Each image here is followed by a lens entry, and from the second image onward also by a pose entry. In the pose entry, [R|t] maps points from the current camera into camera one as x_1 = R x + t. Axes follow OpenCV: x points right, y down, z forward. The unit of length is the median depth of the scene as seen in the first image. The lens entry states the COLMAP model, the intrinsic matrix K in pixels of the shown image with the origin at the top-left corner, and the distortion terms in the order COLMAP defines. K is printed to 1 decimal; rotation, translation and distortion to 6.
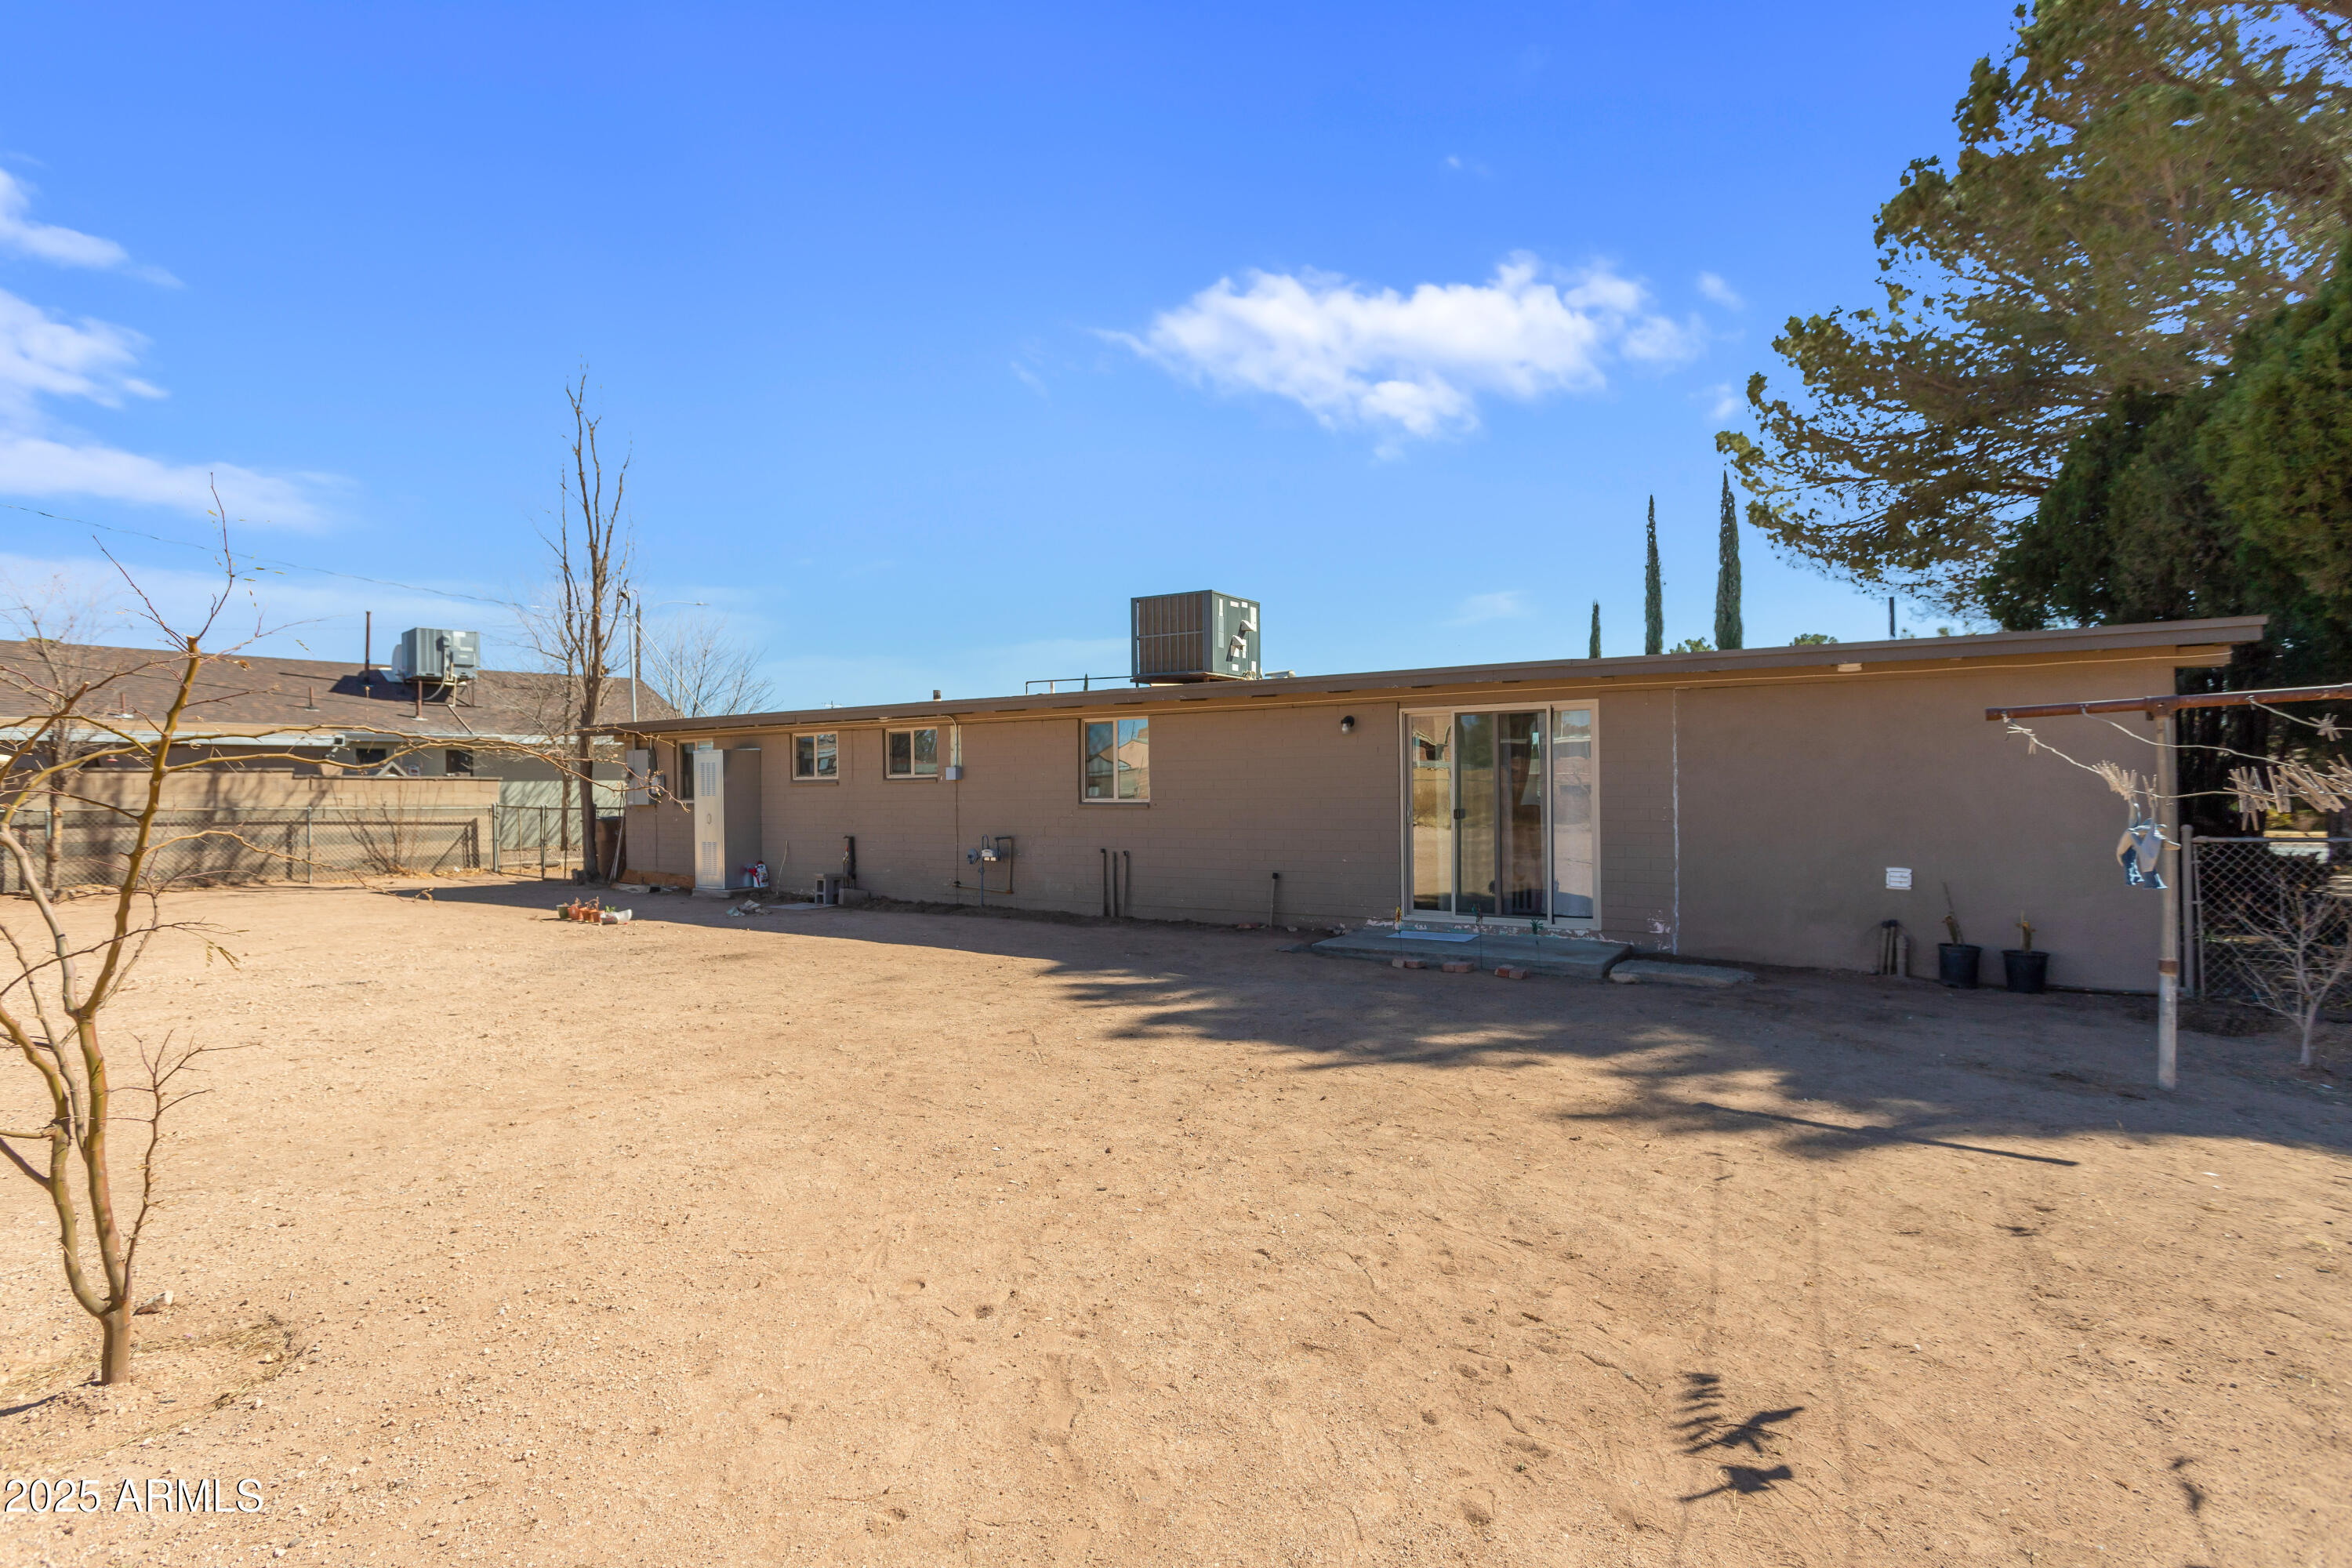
lens RADIAL K [[1141.6, 0, 1159.9], [0, 1141.6, 792.4], [0, 0, 1]] dist [0.002103, 0.000468]
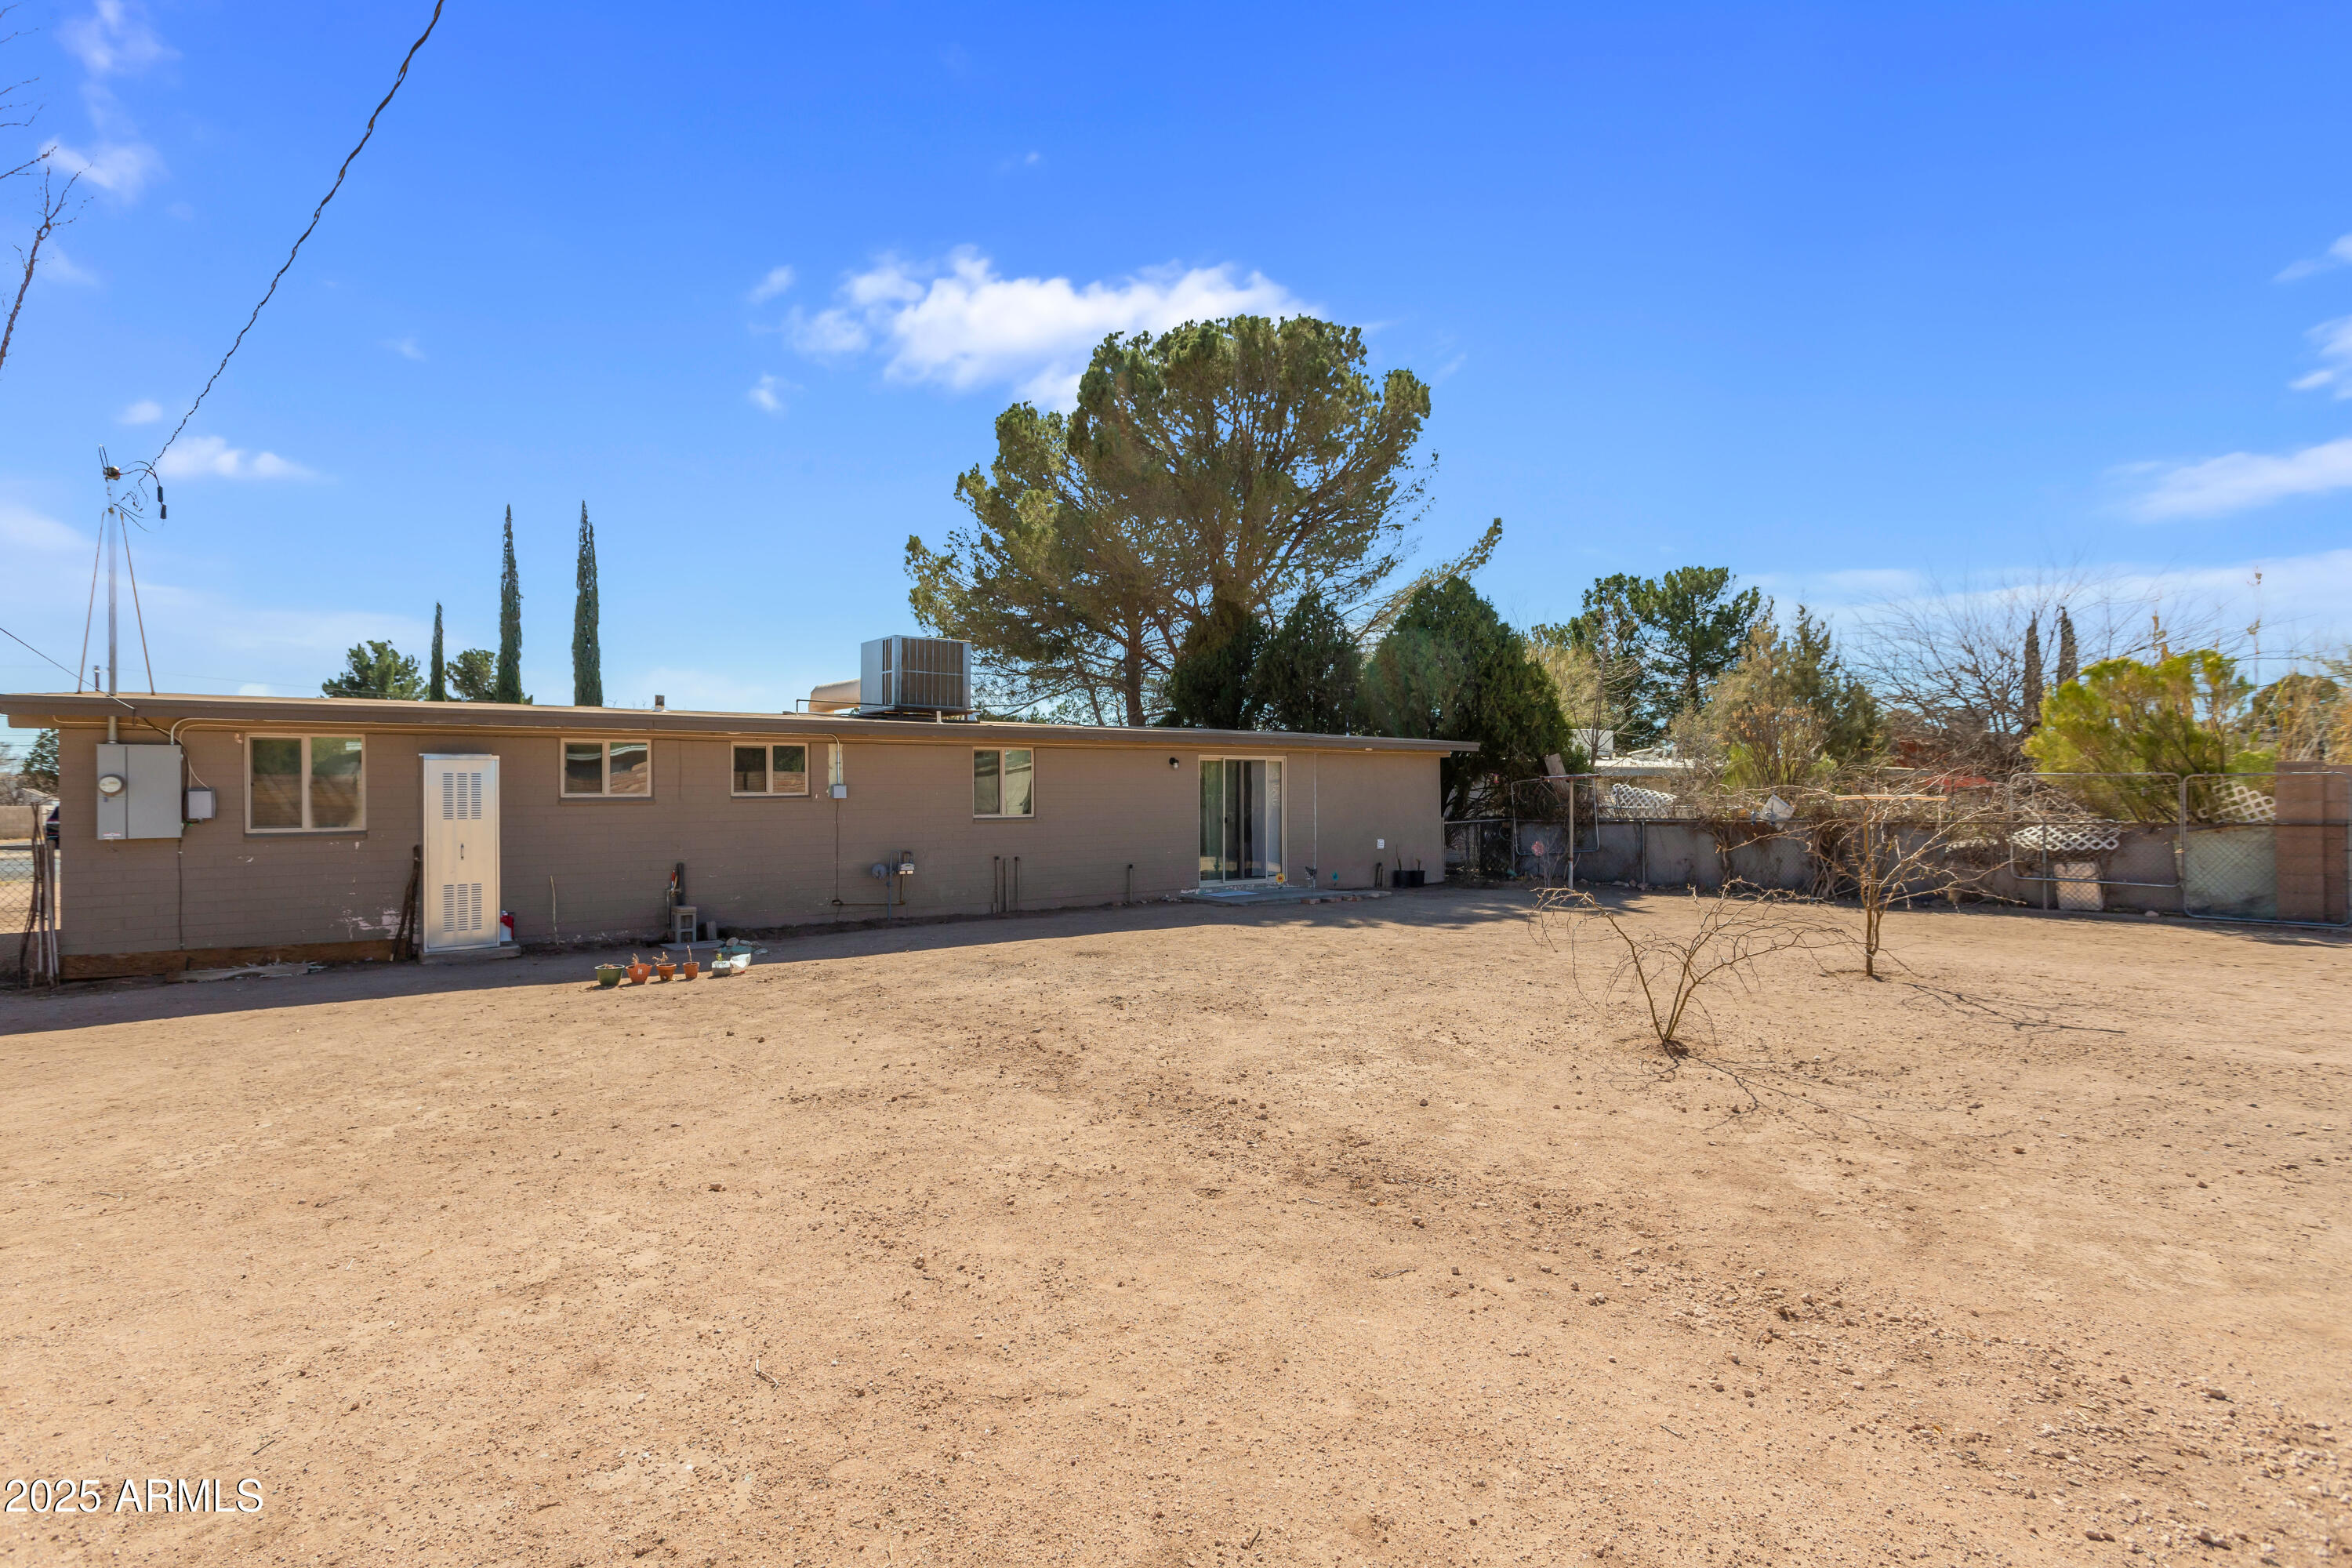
lens RADIAL K [[1179.8, 0, 1177.9], [0, 1179.8, 794.2], [0, 0, 1]] dist [0.004759, 0.000272]
pose [[0.341845, 0.003453, 0.939750, -1.059039], [0.005197, 0.999971, -0.005565, -0.007326], [-0.939742, 0.006786, 0.341817, 0.367331]]
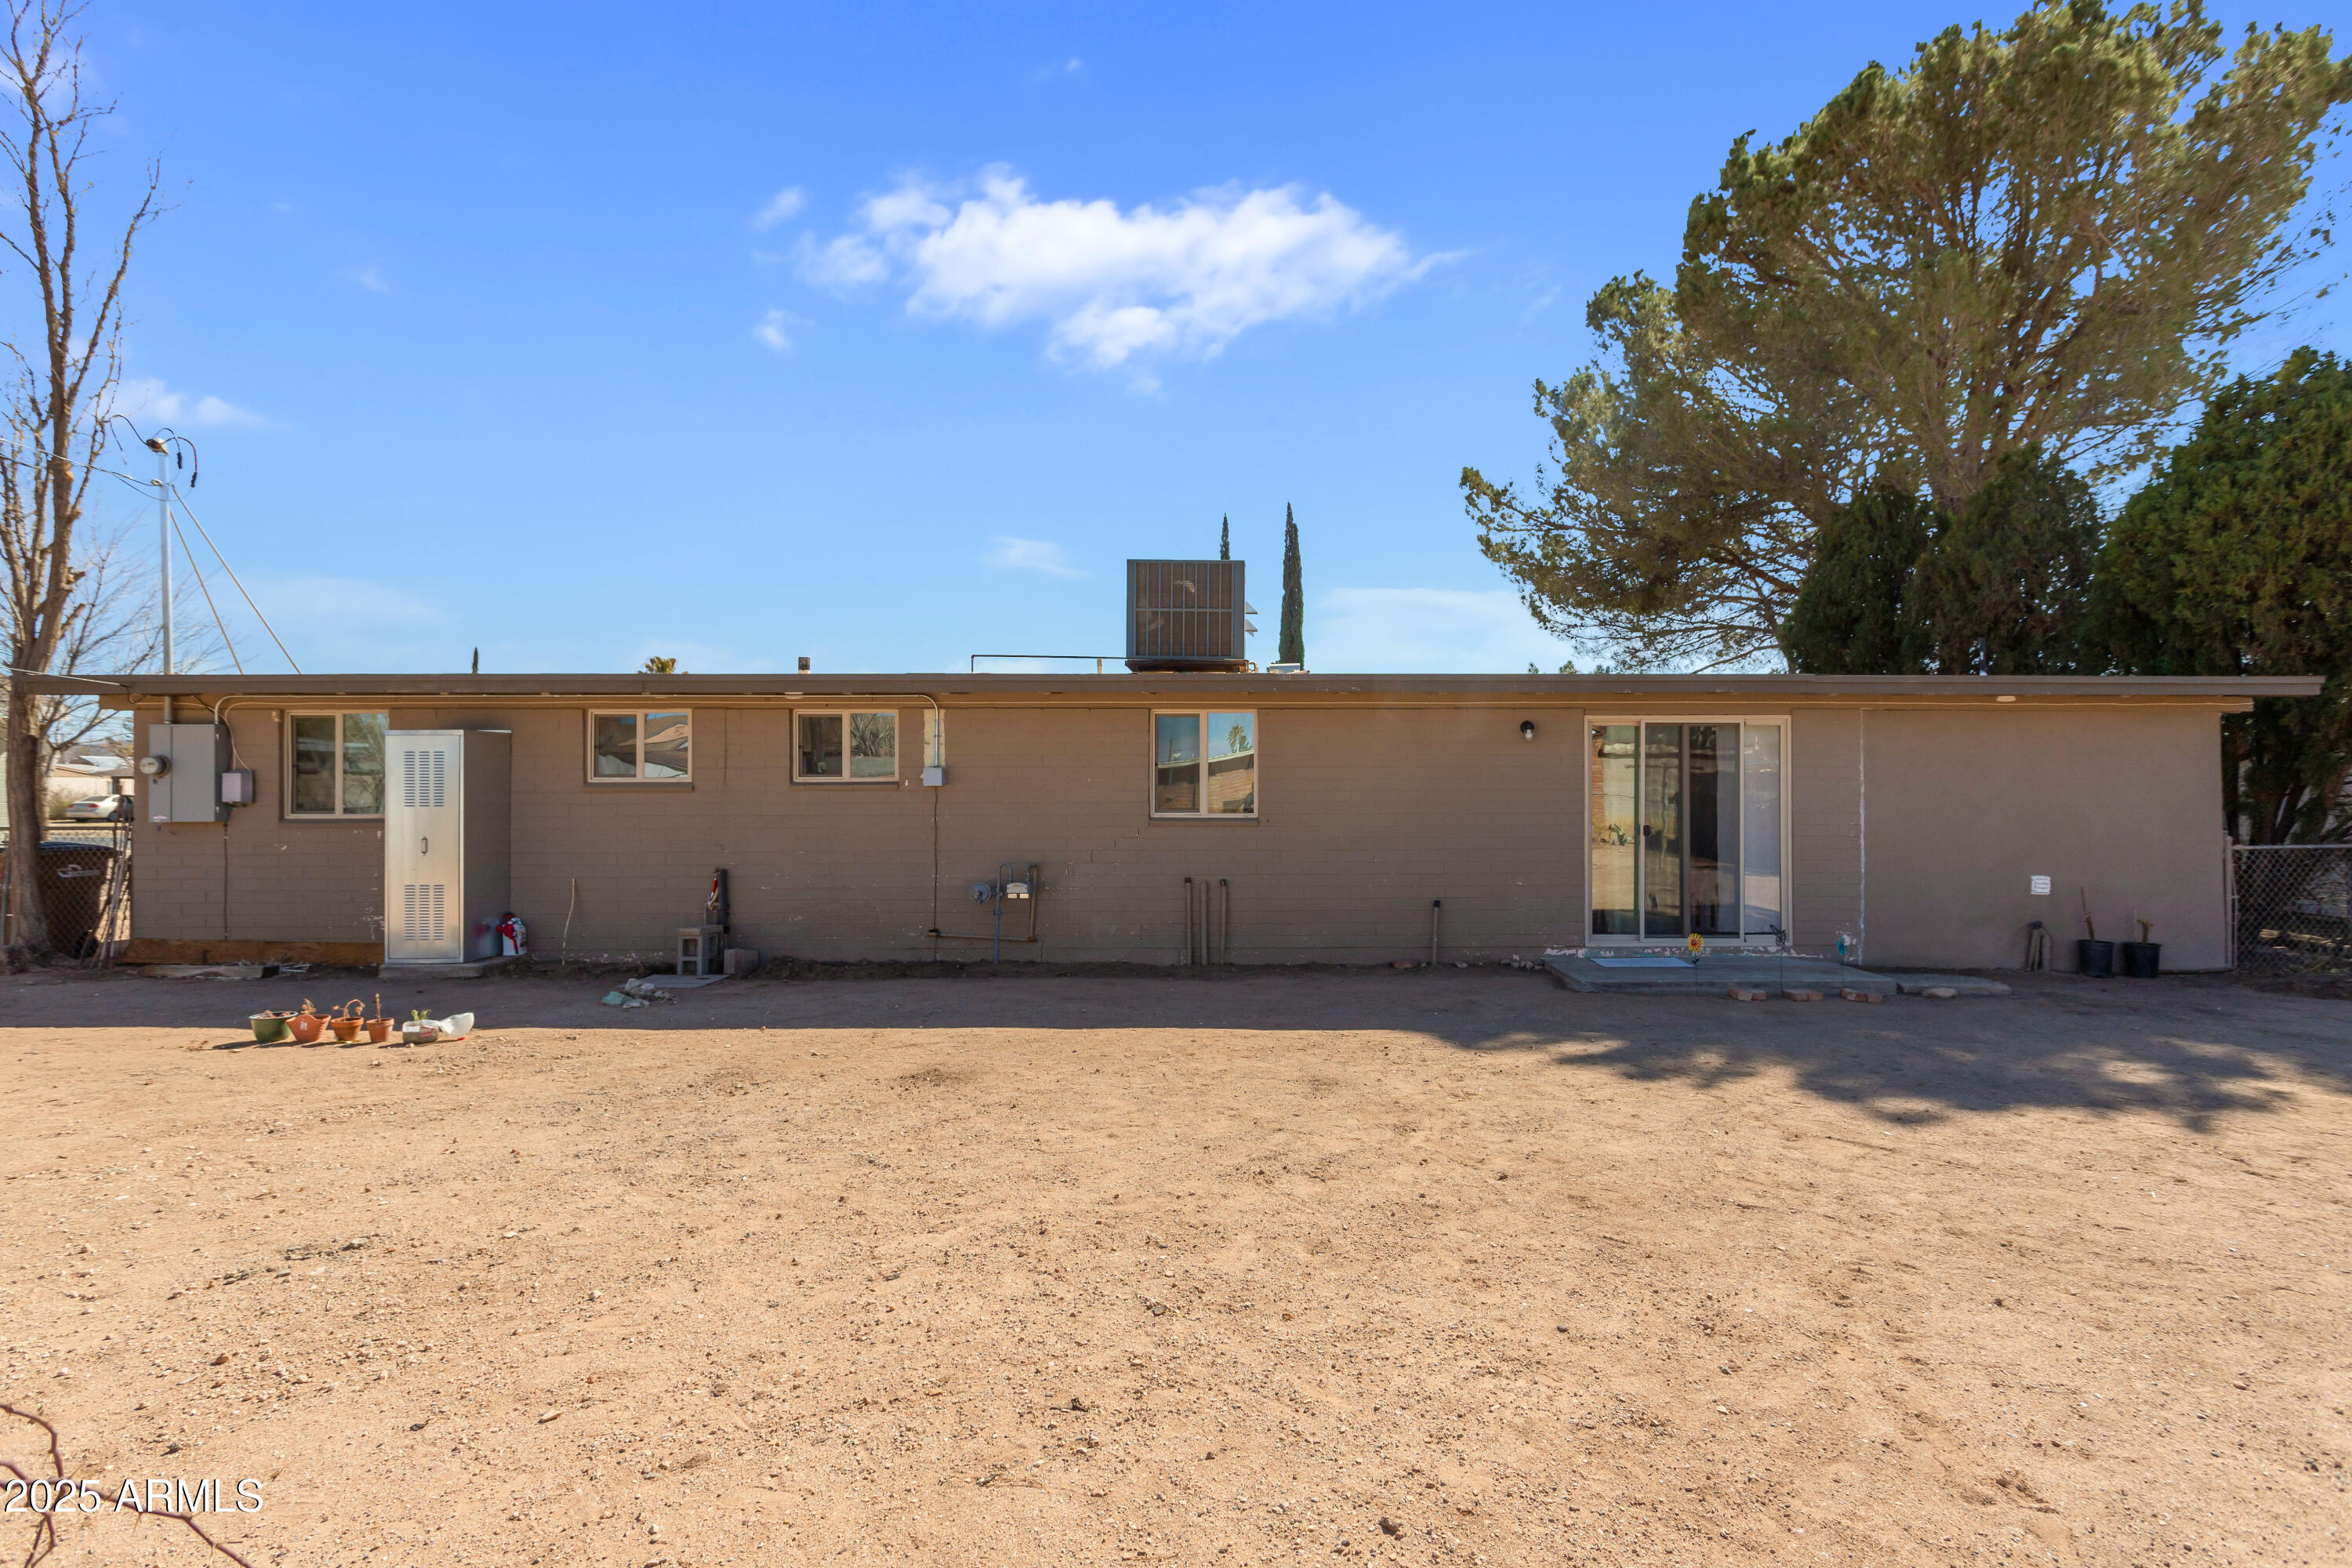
lens RADIAL K [[1179.8, 0, 1257.7], [0, 1179.8, 792.8], [0, 0, 1]] dist [0.004759, 0.000272]
pose [[0.837712, 0.008702, 0.546043, -0.415141], [-0.005196, 0.999955, -0.007965, -0.002101], [-0.546088, 0.003835, 0.837719, 0.276498]]
